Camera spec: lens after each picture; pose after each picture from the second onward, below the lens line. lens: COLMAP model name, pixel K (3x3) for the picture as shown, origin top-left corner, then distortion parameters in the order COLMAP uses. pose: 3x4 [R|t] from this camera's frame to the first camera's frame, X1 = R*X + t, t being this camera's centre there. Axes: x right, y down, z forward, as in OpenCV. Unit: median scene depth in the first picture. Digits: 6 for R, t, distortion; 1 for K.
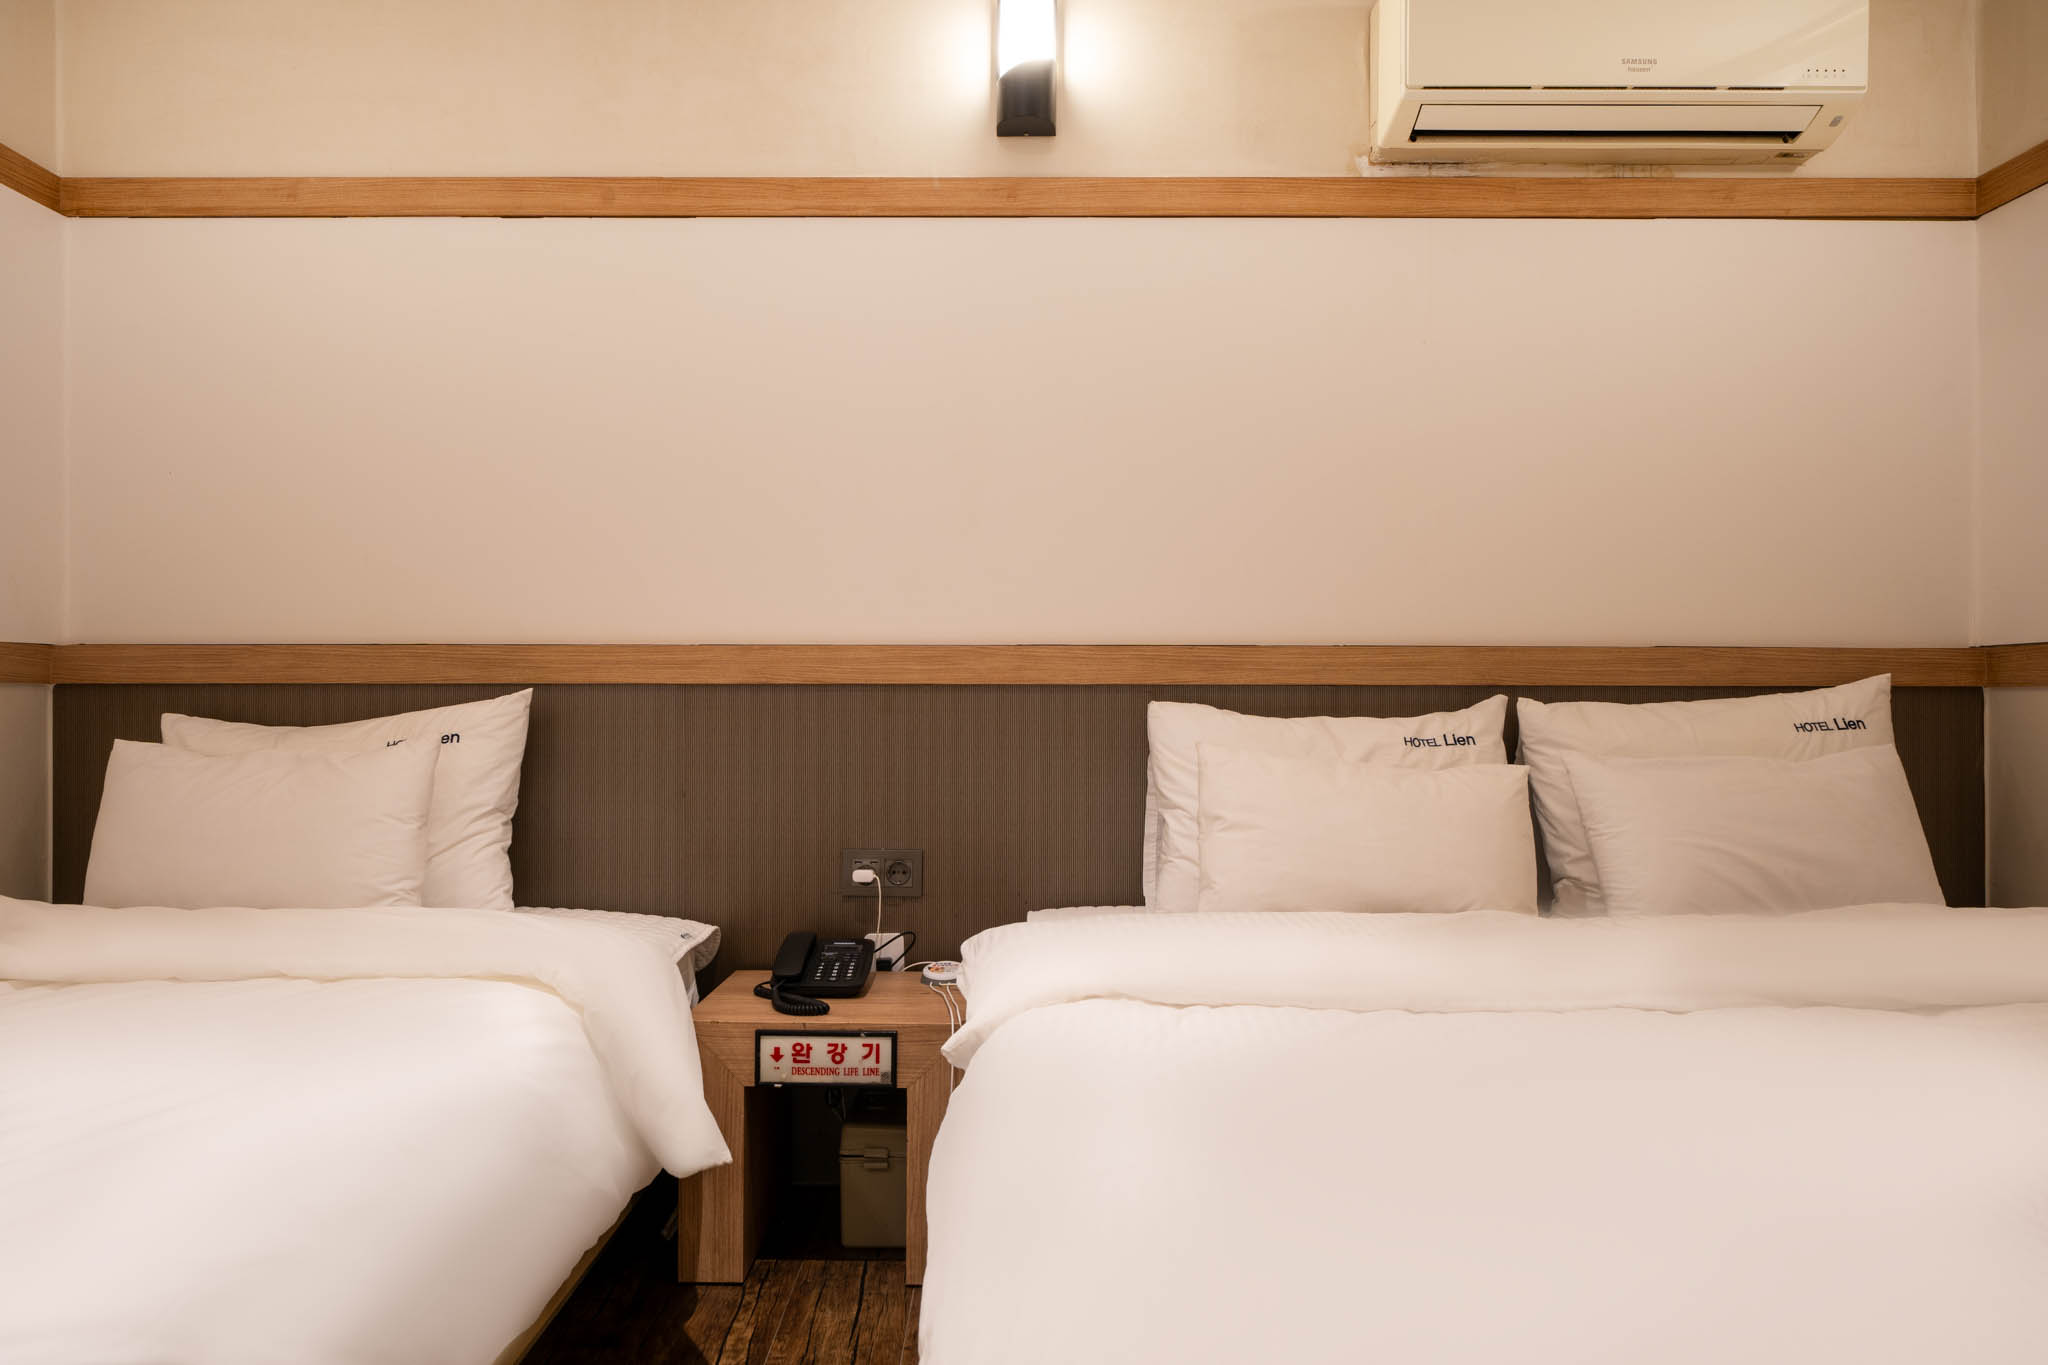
lens RADIAL K [[1378.4, 0, 1024.0], [0, 1378.4, 682.5], [0, 0, 1]] dist [0.004715, -0.000118]
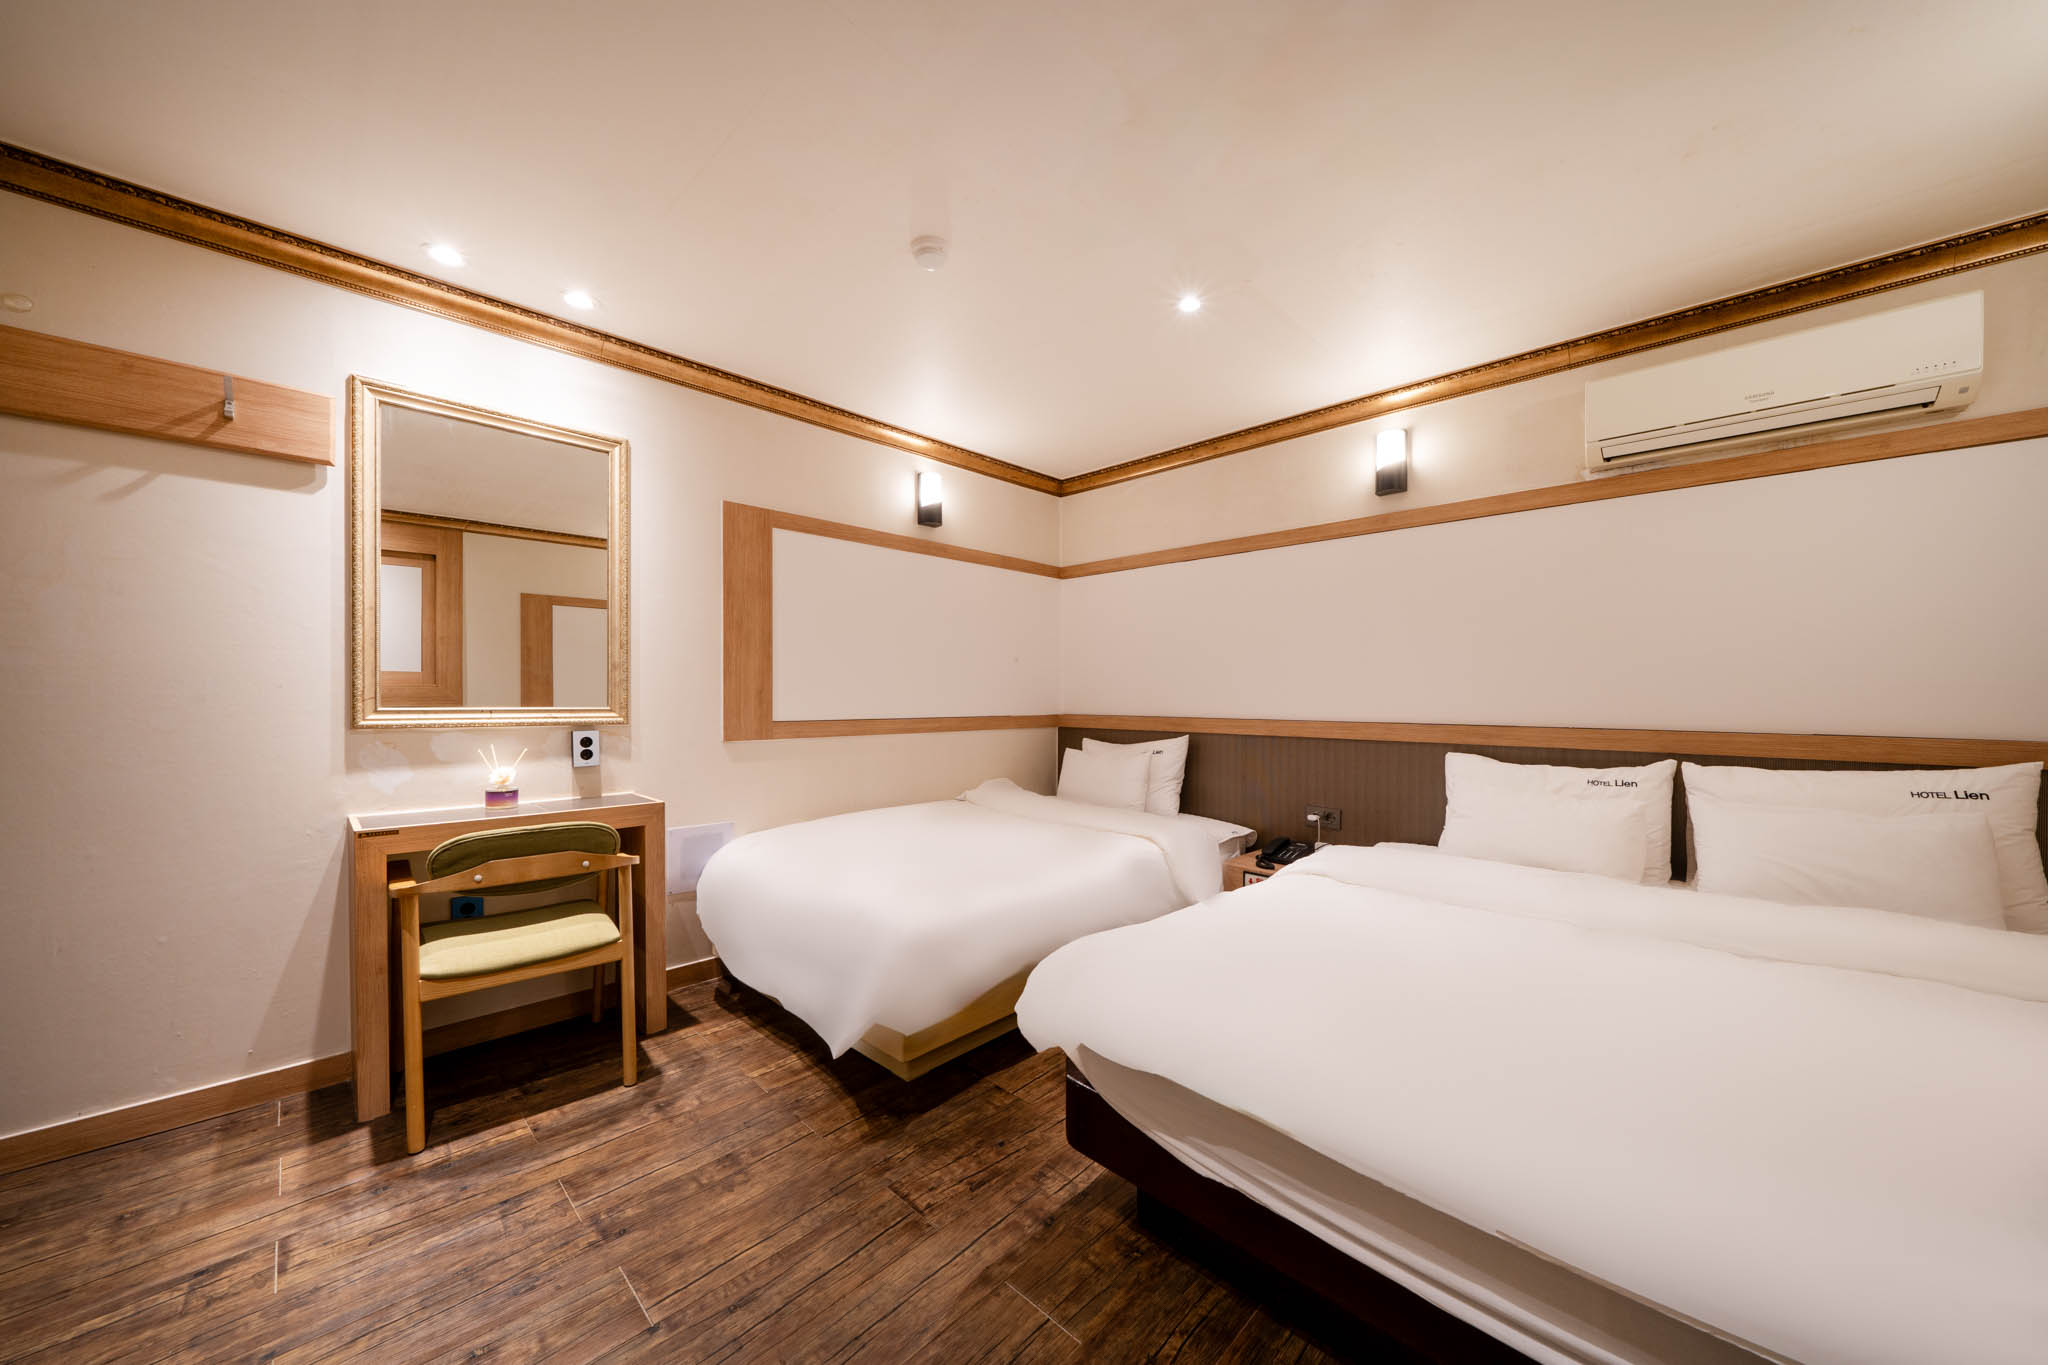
lens RADIAL K [[715.0, 0, 1024.0], [0, 715.0, 682.5], [0, 0, 1]] dist [-0.000603, -0.000052]
pose [[0.726959, -0.008975, -0.686622, 0.376994], [0.001802, 0.999936, -0.011162, -0.083320], [0.686678, 0.006878, 0.726929, -0.259399]]
